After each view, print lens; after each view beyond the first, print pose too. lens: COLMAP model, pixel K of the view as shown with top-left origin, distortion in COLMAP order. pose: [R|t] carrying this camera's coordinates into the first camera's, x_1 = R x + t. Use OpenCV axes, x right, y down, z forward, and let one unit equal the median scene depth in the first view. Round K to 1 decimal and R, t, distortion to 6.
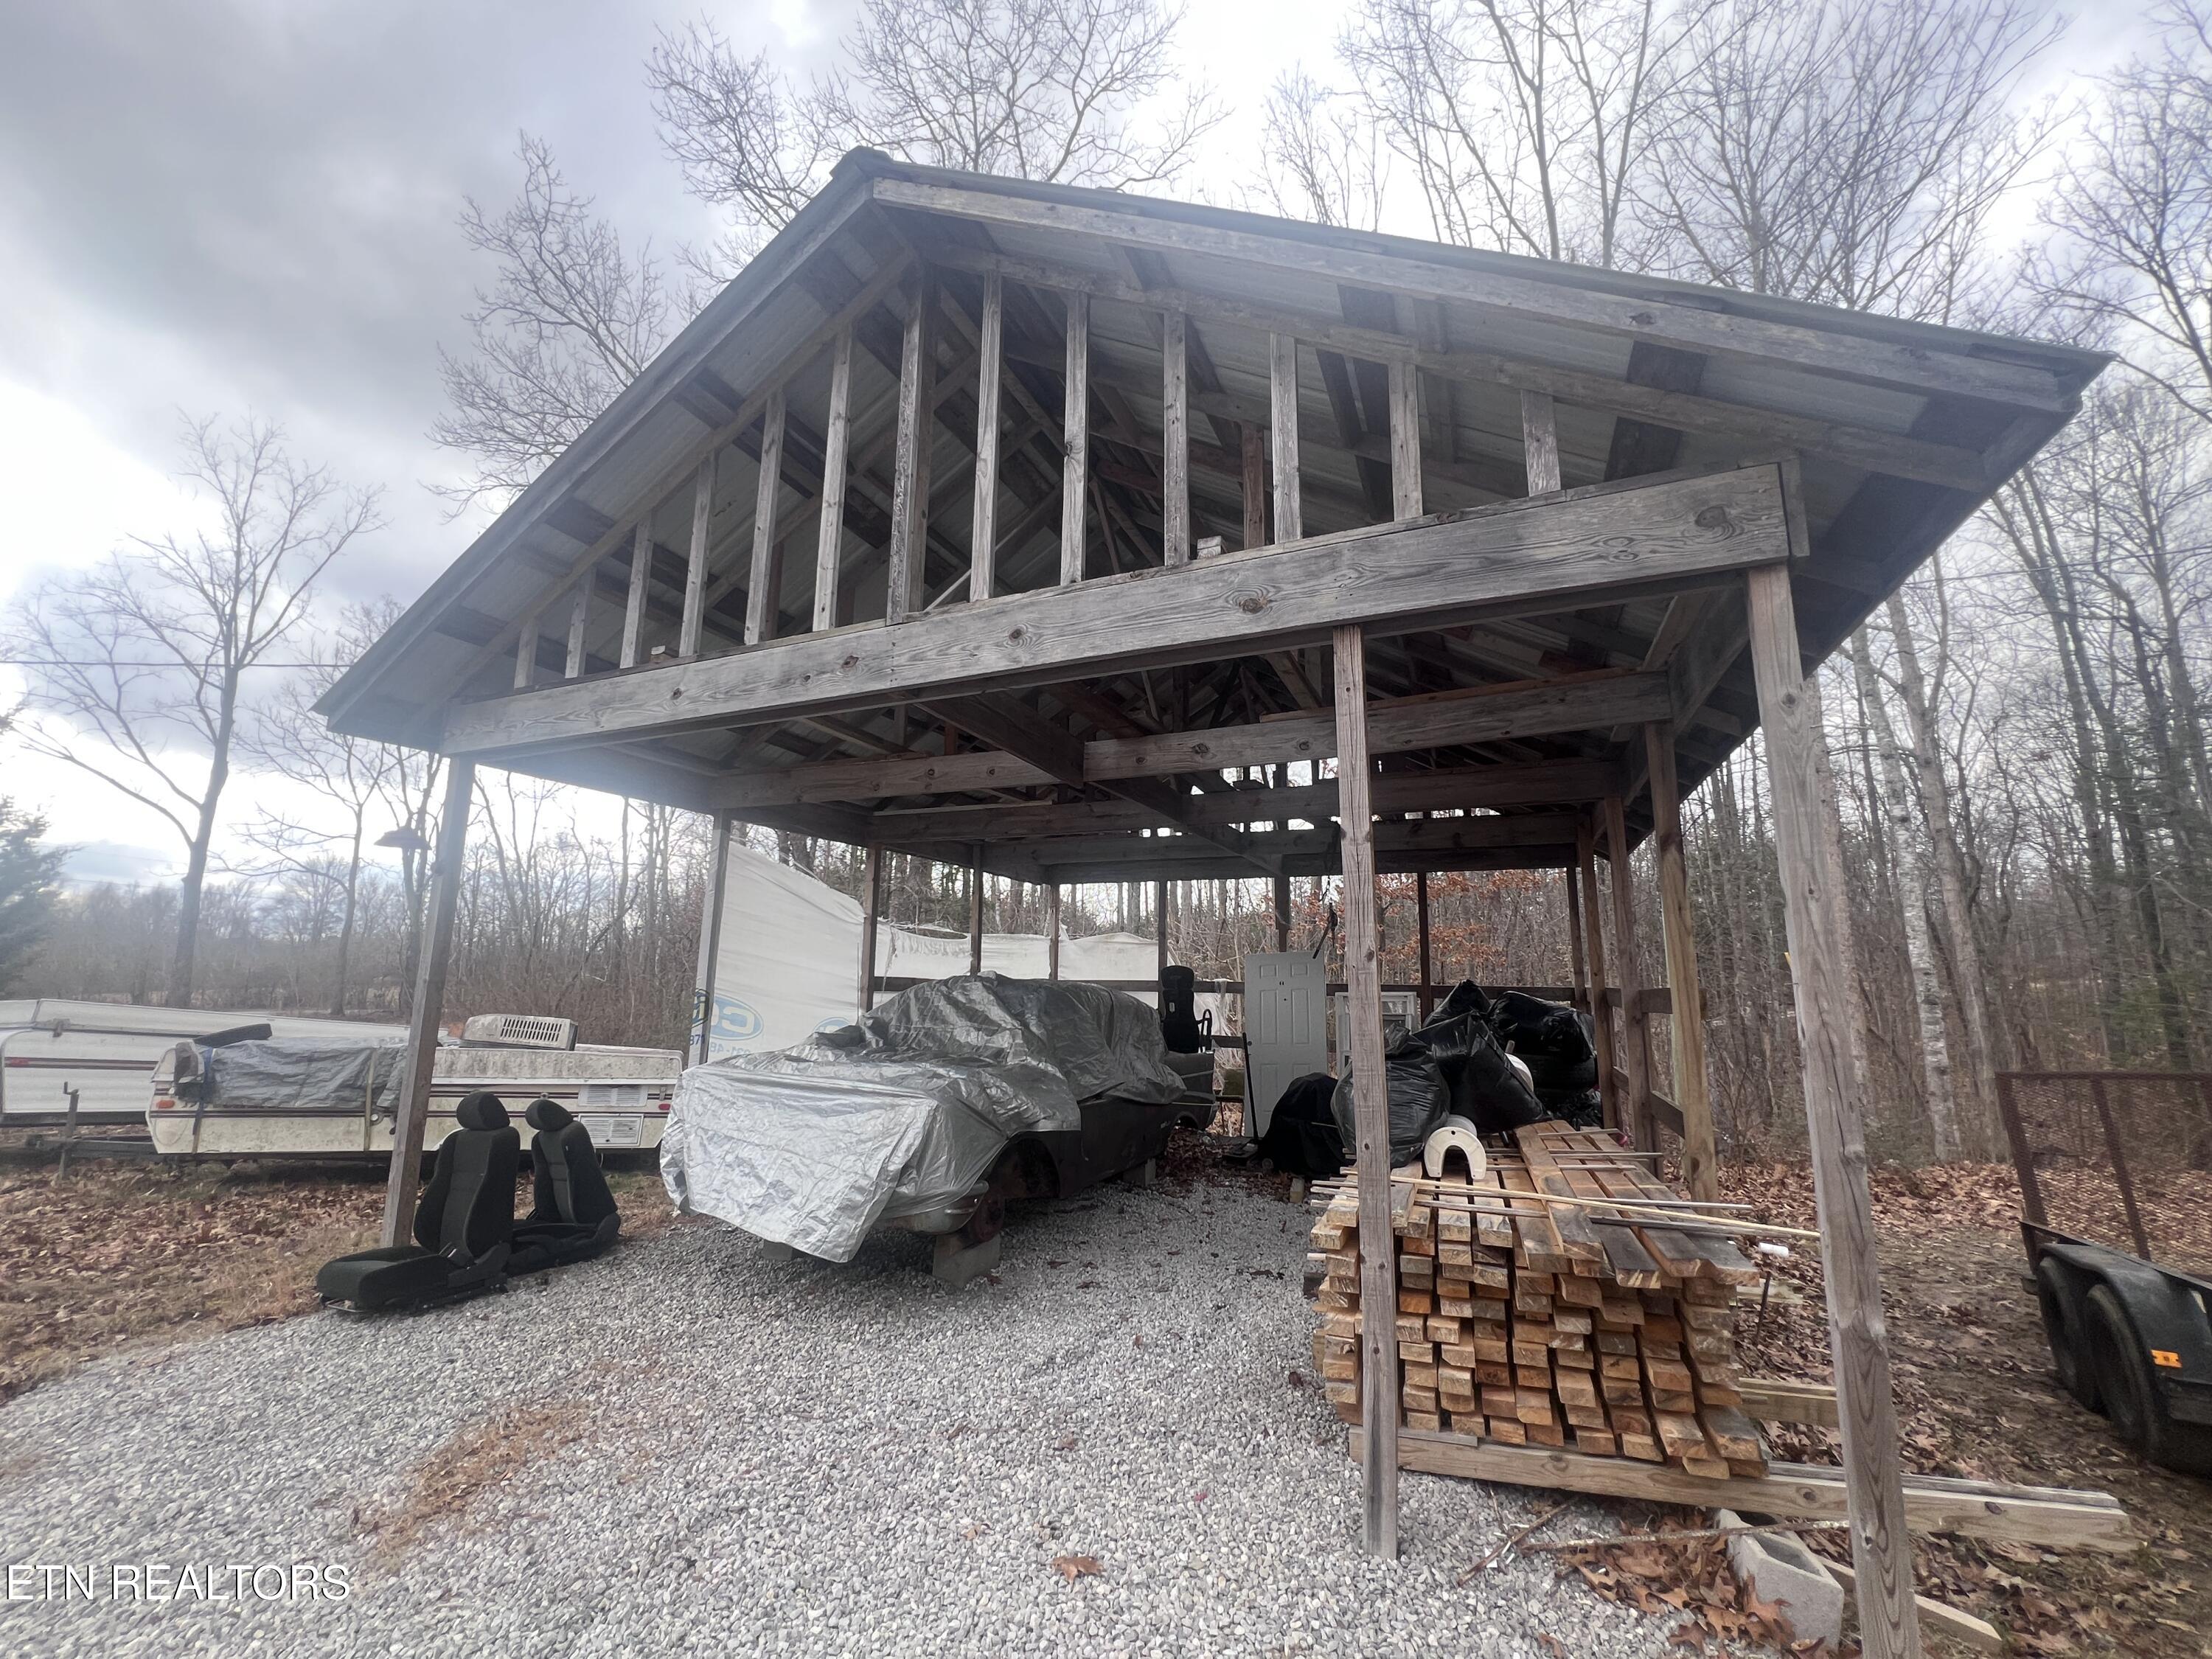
lens RADIAL K [[887.1, 0, 1106.0], [0, 887.1, 829.5], [0, 0, 1]] dist [-0.001487, 0.000249]
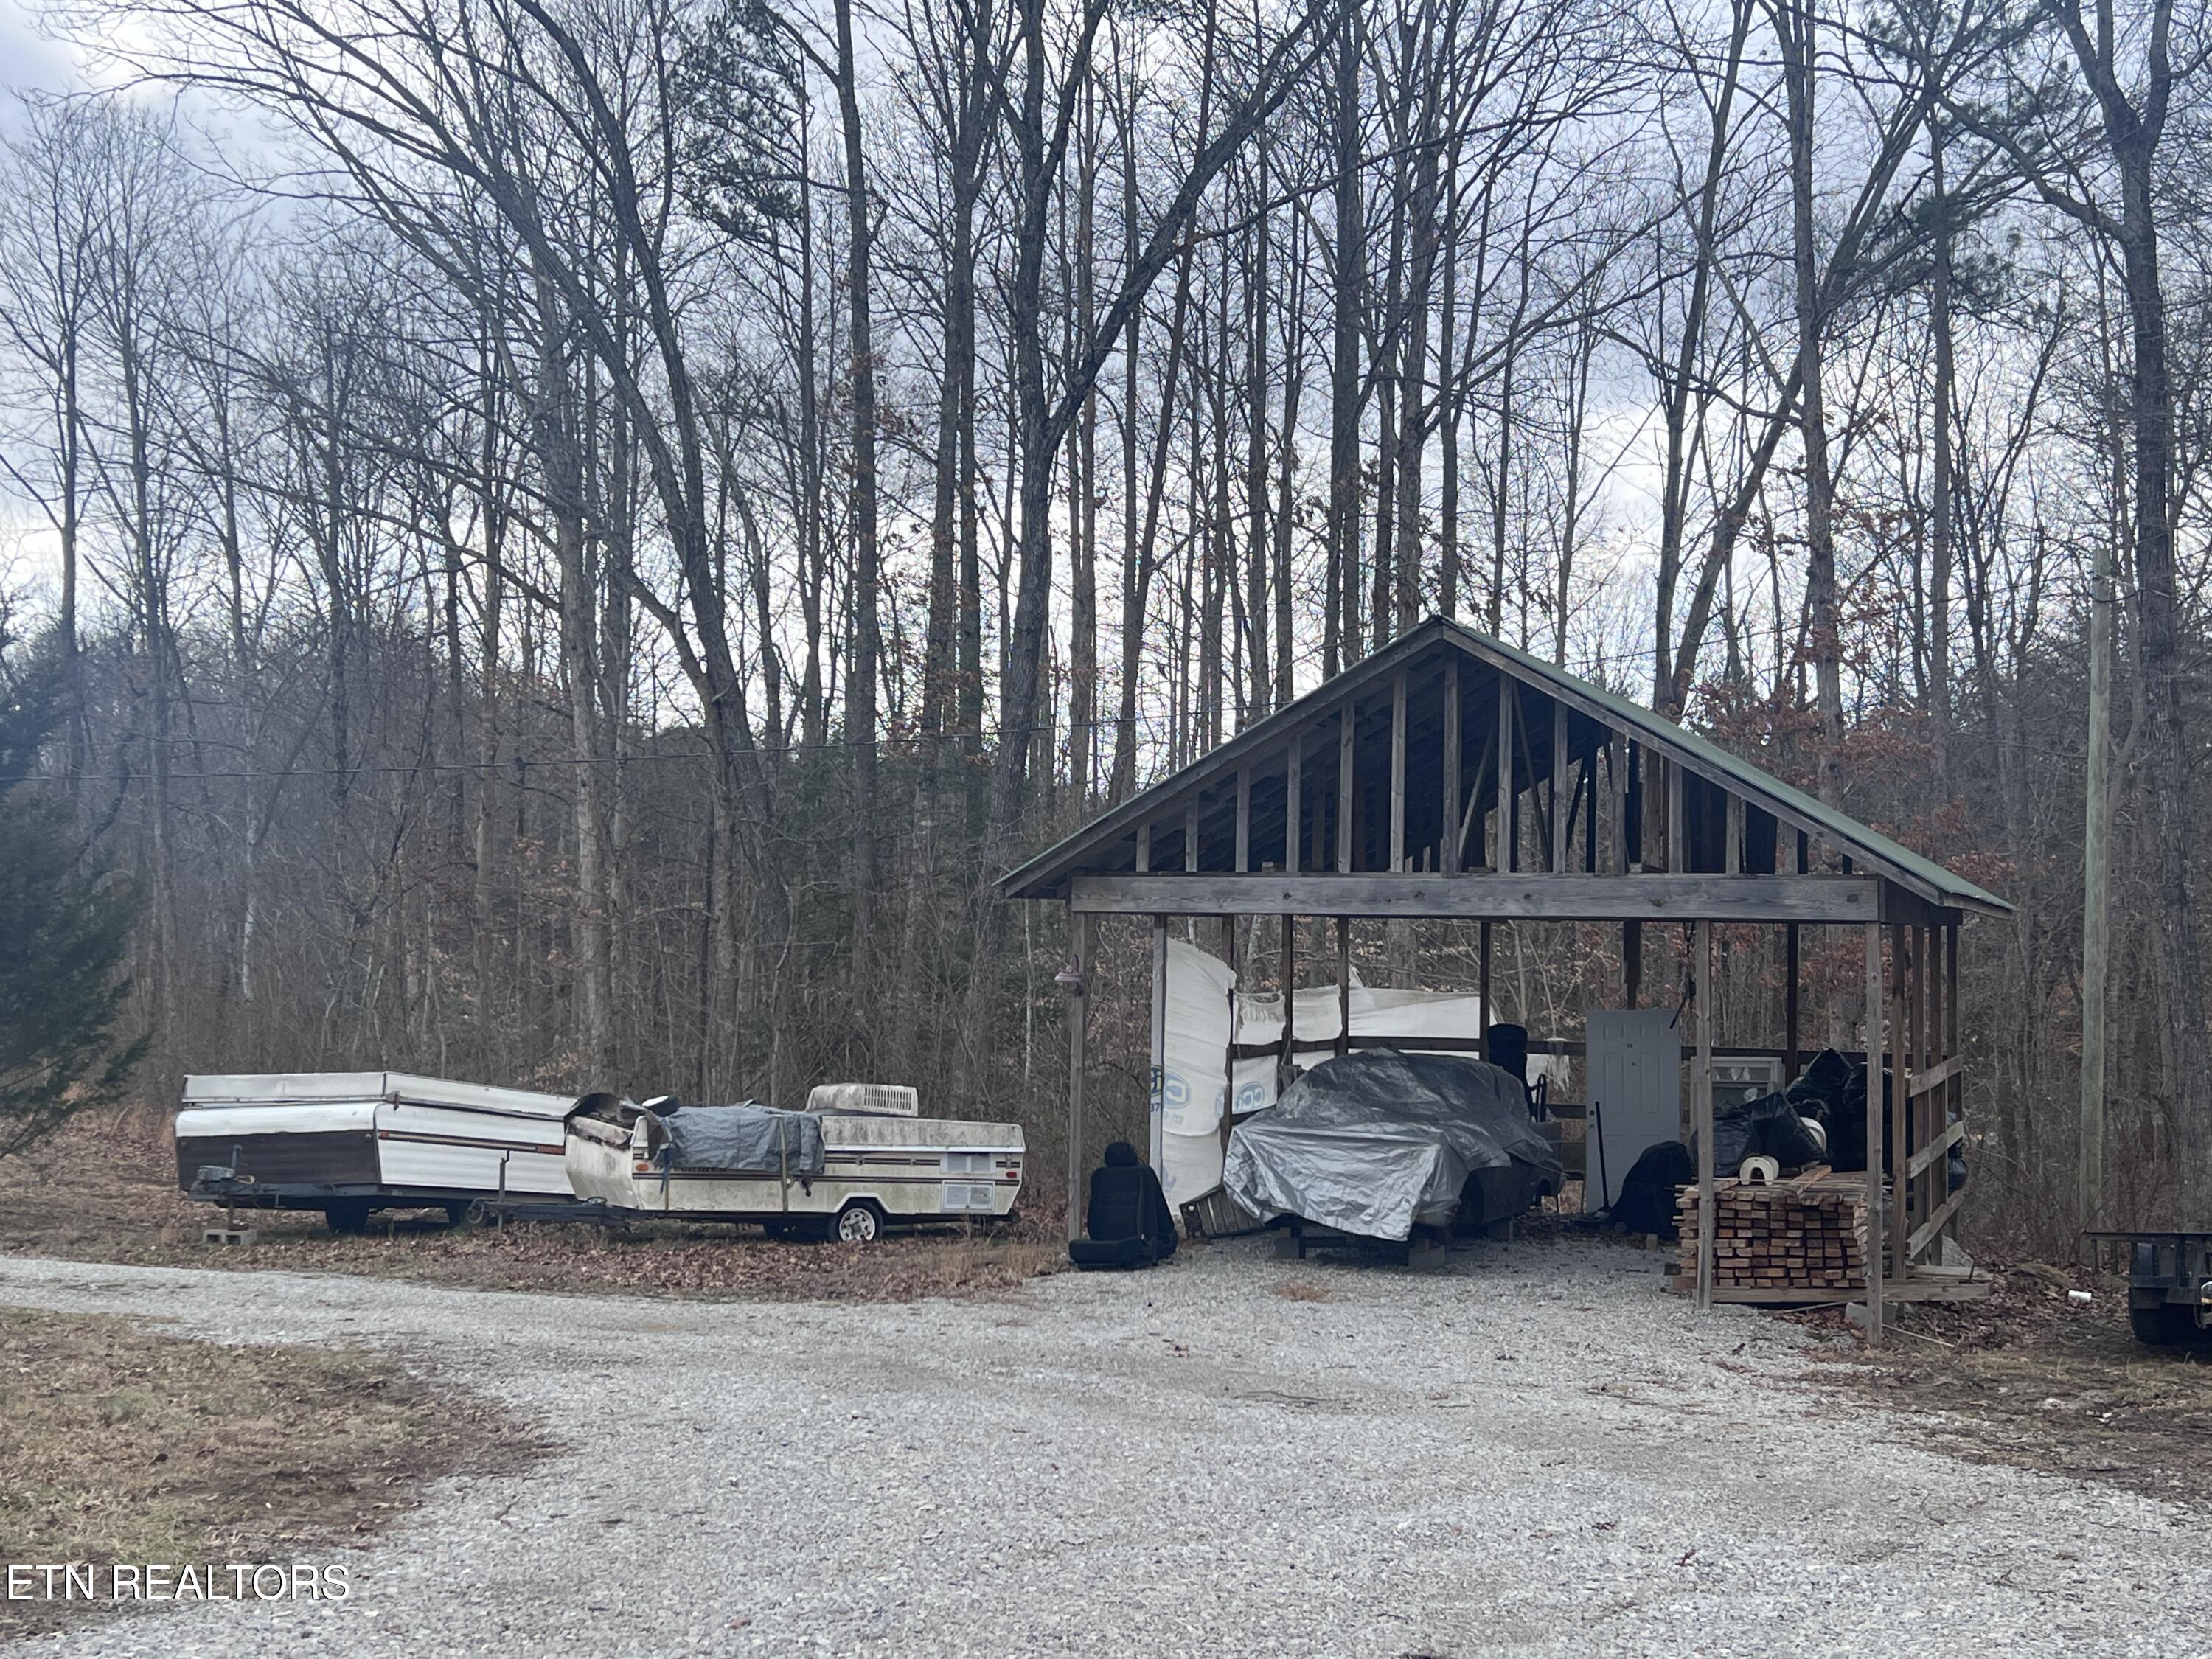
lens RADIAL K [[2697.6, 0, 1106.0], [0, 2697.6, 829.5], [0, 0, 1]] dist [0.130062, 0.000997]
pose [[0.999203, 0.001342, 0.039892, -0.614994], [-0.006483, 0.991621, 0.129022, -0.550020], [-0.039385, -0.129178, 0.990839, -2.329796]]
